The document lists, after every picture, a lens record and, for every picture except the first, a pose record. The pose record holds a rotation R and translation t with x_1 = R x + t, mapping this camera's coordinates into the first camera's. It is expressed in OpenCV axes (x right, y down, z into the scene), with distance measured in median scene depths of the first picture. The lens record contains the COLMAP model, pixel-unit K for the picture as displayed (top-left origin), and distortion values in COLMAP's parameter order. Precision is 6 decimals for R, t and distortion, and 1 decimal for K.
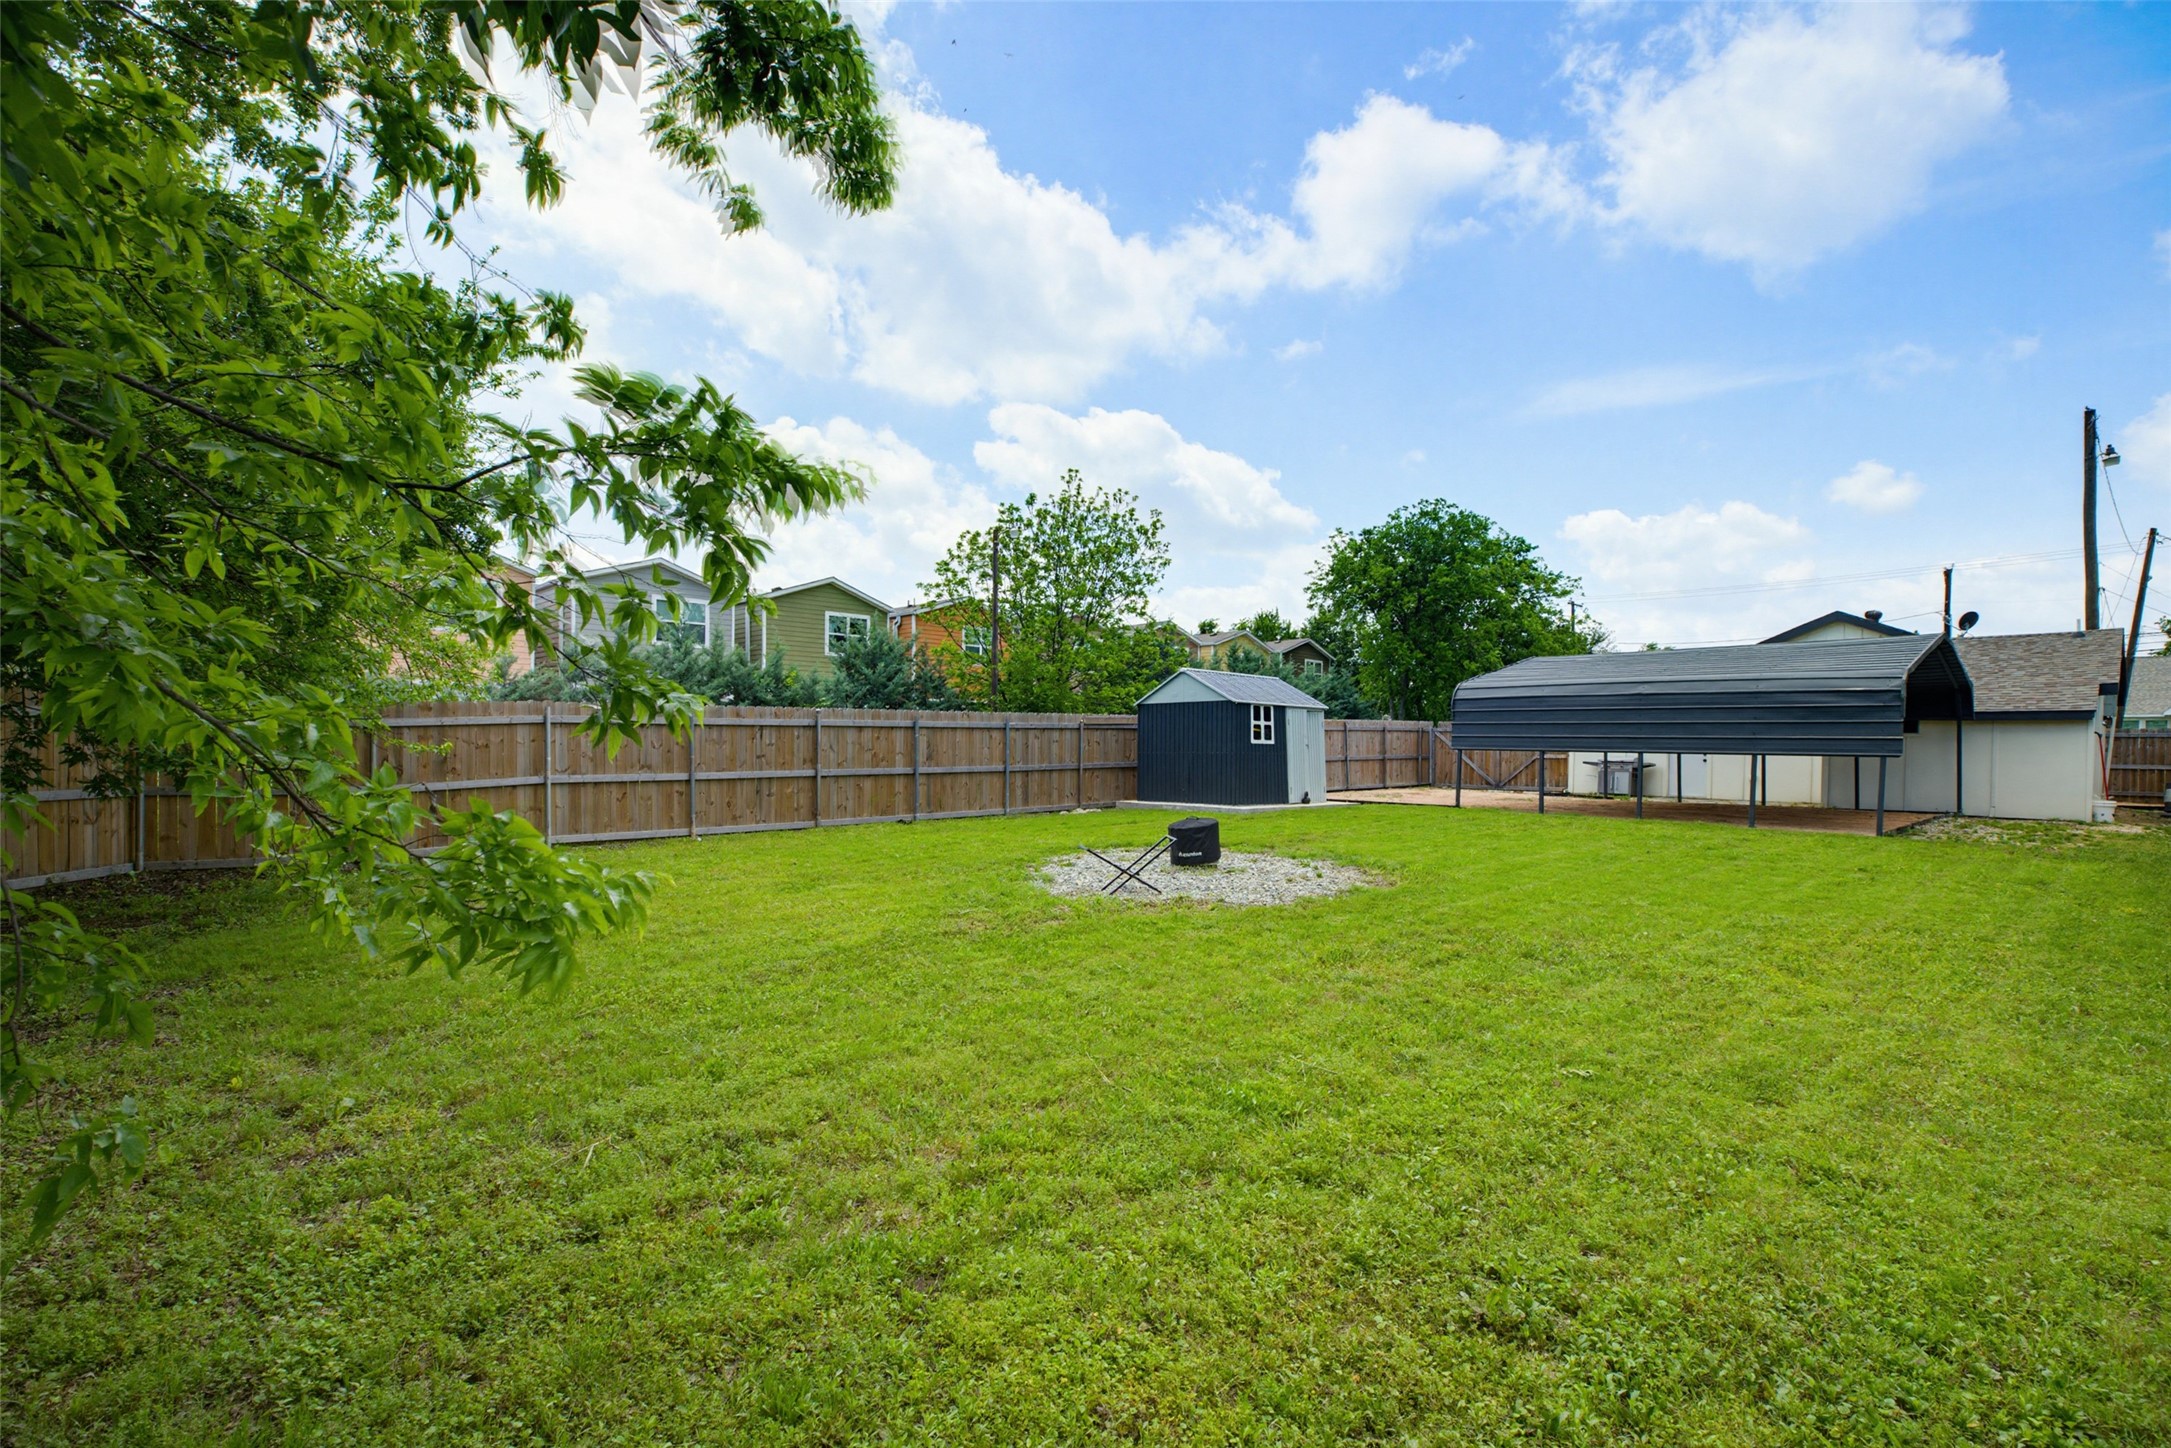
lens RADIAL K [[1006.0, 0, 1077.3], [0, 1006.0, 724.2], [0, 0, 1]] dist [-0.008940, 0.000111]
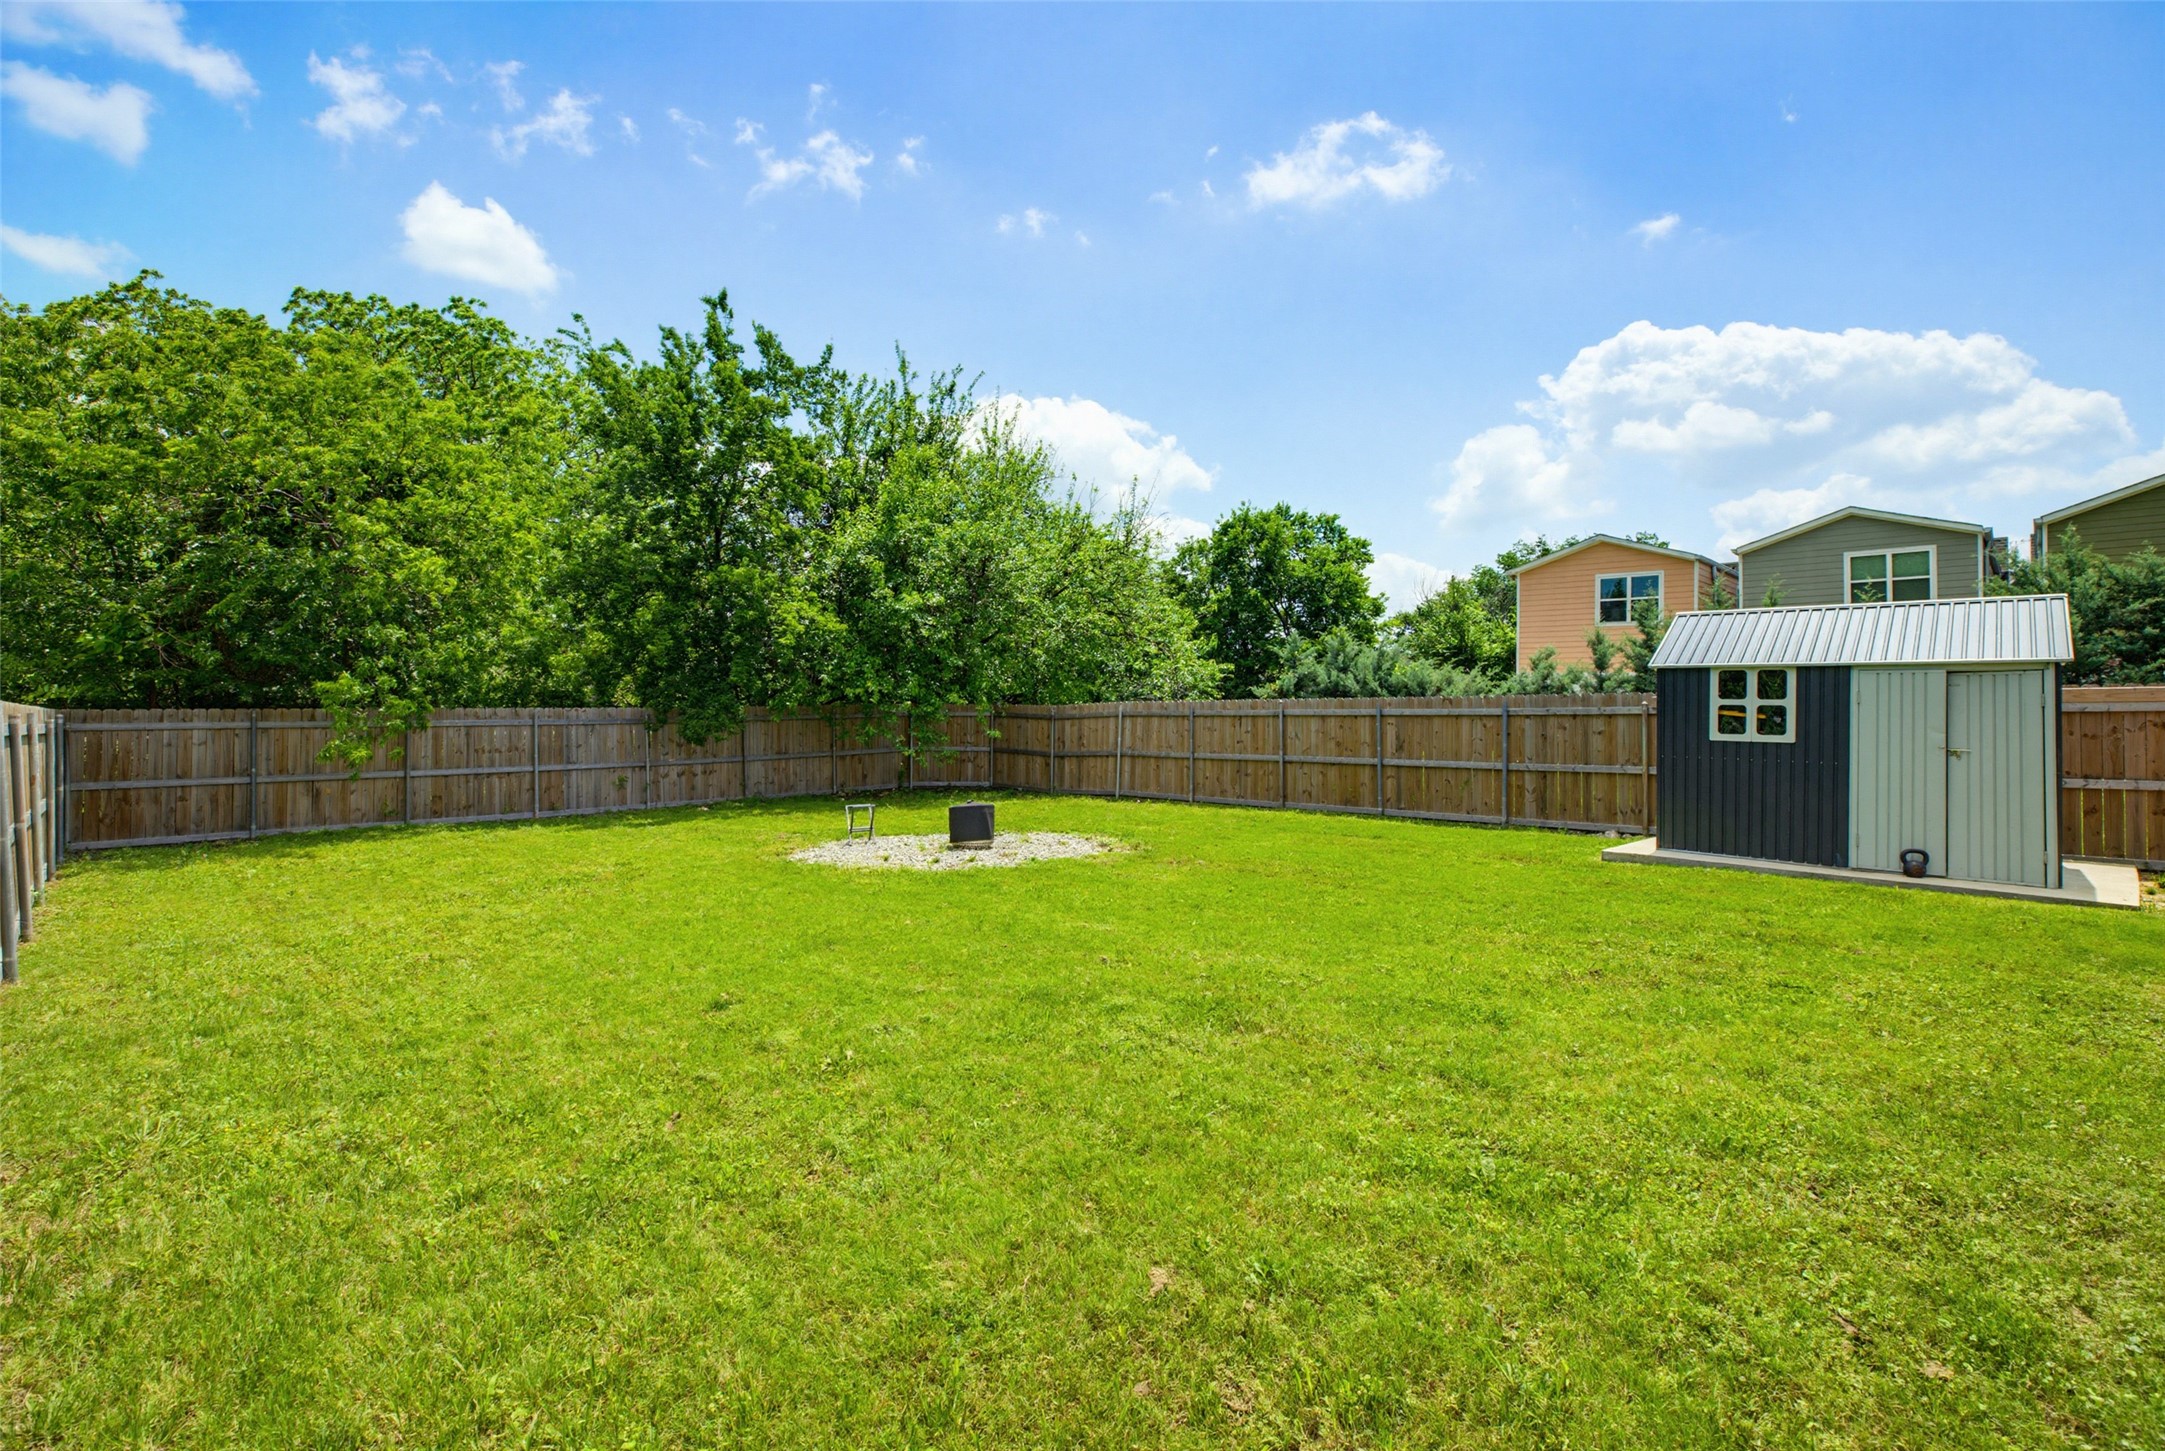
lens RADIAL K [[1003.2, 0, 1074.4], [0, 1003.2, 725.7], [0, 0, 1]] dist [-0.008940, 0.000111]
pose [[0.049483, 0.007353, -0.998748, 0.693363], [0.018390, 0.999797, 0.008272, -0.000009], [0.998606, -0.018777, 0.049337, 0.618631]]
